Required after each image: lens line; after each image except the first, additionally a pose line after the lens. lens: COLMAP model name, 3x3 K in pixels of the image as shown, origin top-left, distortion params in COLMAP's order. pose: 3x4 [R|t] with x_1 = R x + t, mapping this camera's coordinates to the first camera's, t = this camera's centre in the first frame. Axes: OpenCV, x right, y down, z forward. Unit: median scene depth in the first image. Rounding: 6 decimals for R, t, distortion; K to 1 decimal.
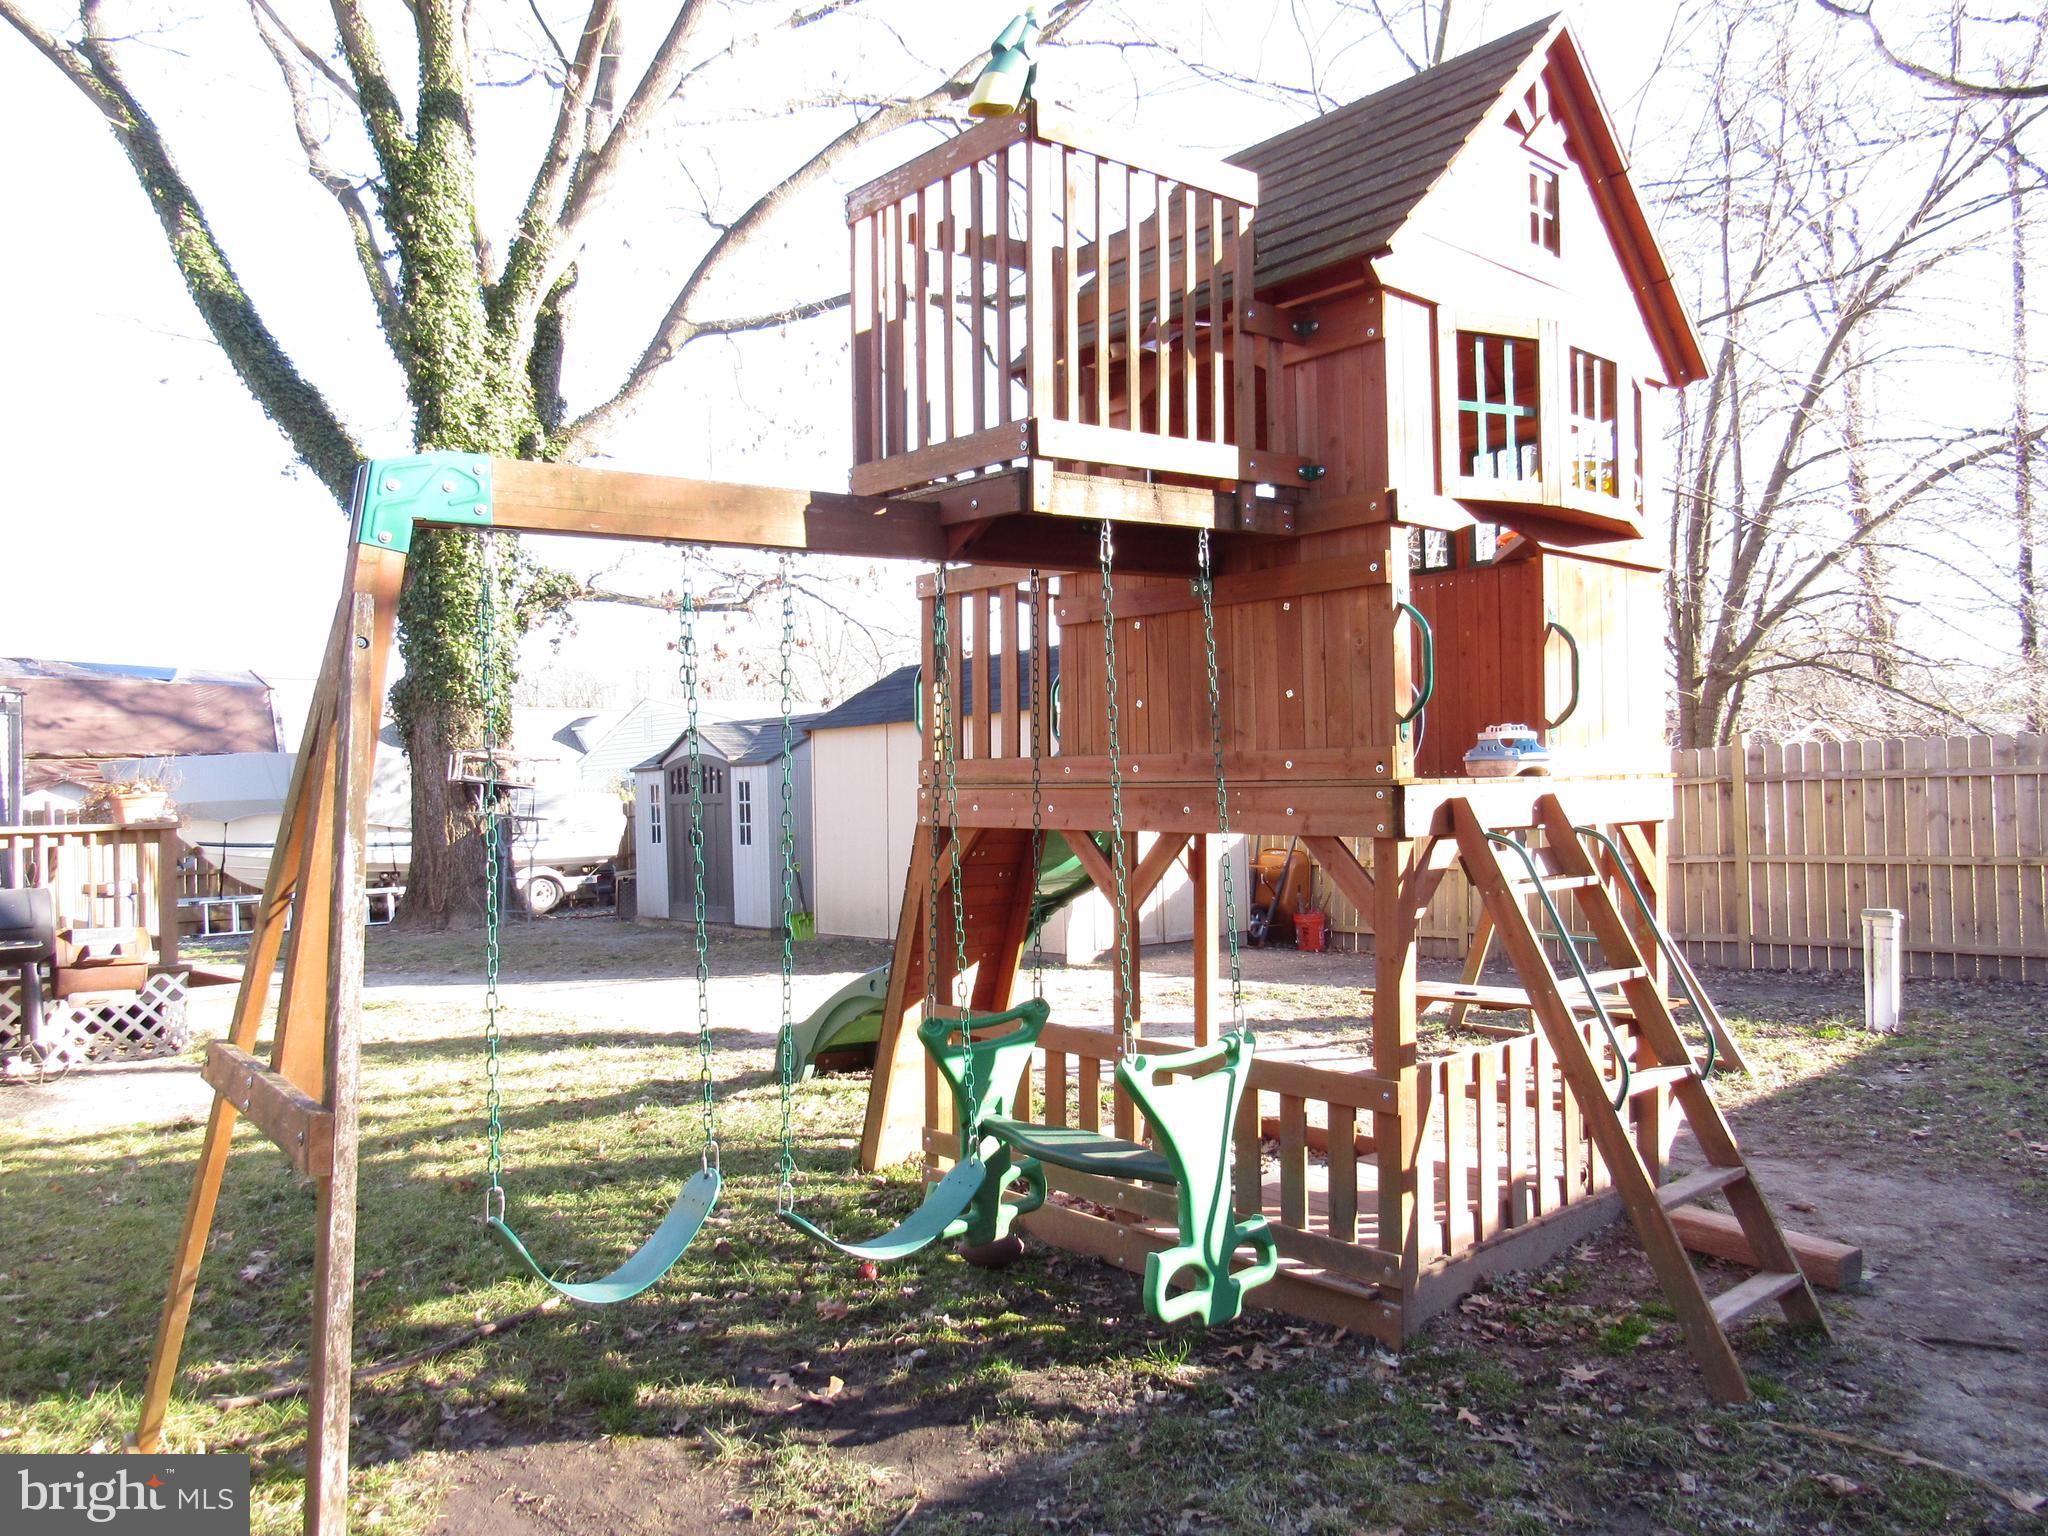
lens RADIAL K [[1460.2, 0, 1018.4], [0, 1460.2, 764.5], [0, 0, 1]] dist [-0.030200, 0.012220]
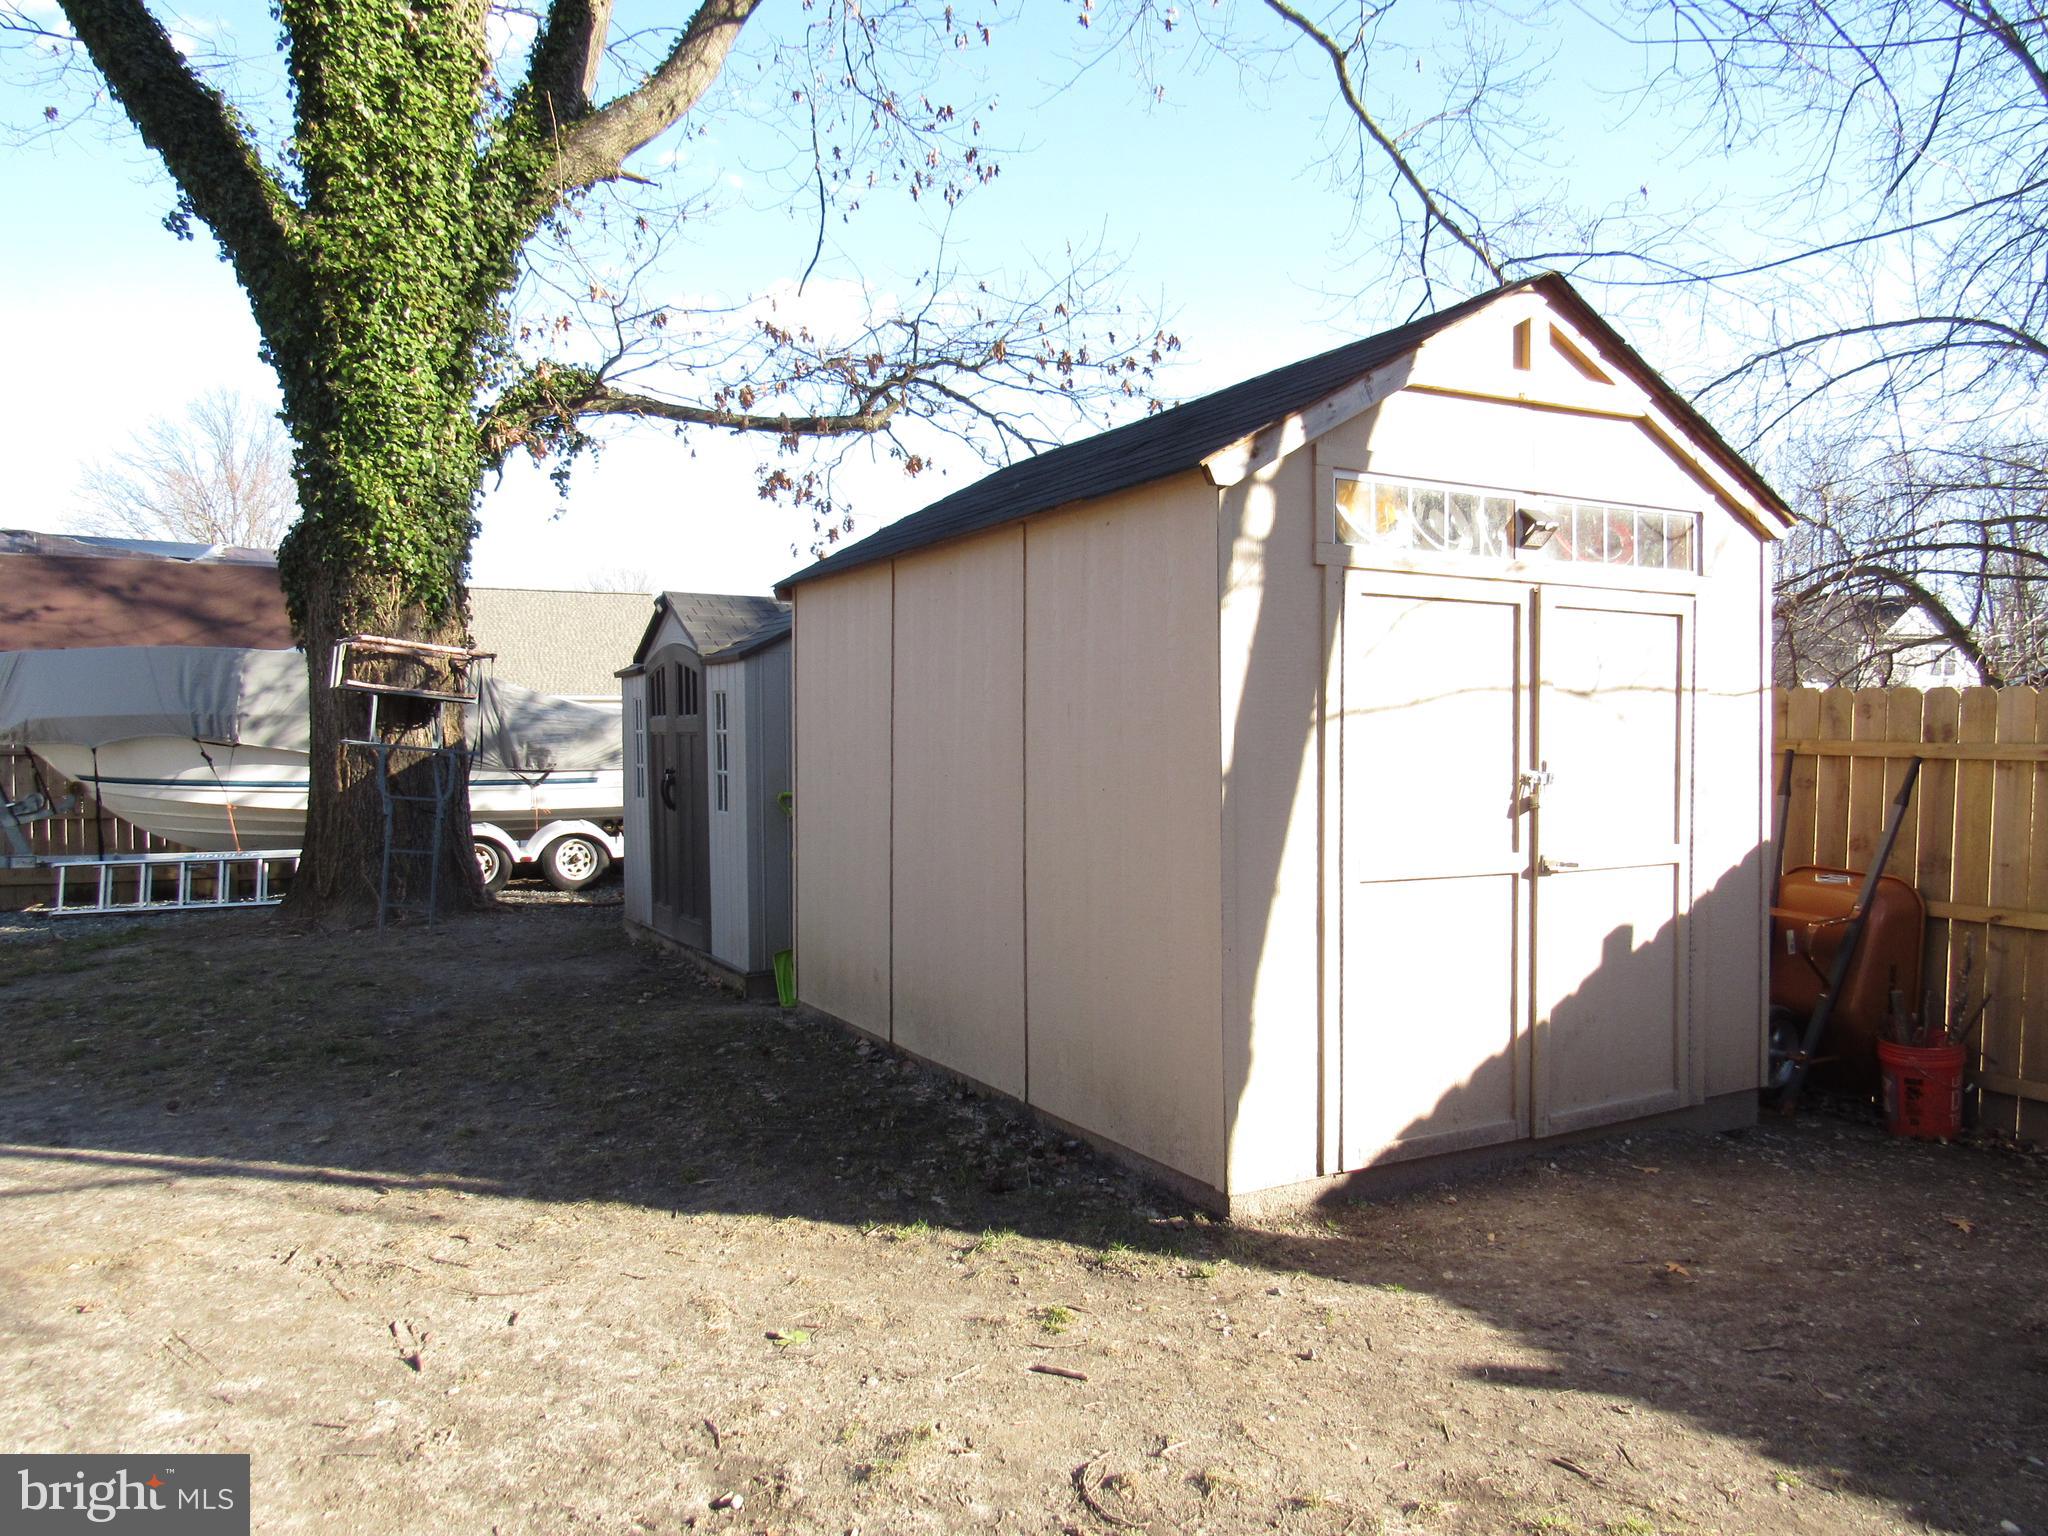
lens RADIAL K [[1460.2, 0, 1018.4], [0, 1460.2, 764.5], [0, 0, 1]] dist [-0.030200, 0.012220]
pose [[0.963969, 0.025675, -0.264774, 0.054360], [-0.015512, 0.999063, 0.040405, 0.013852], [0.265563, -0.034842, 0.963464, 0.473099]]
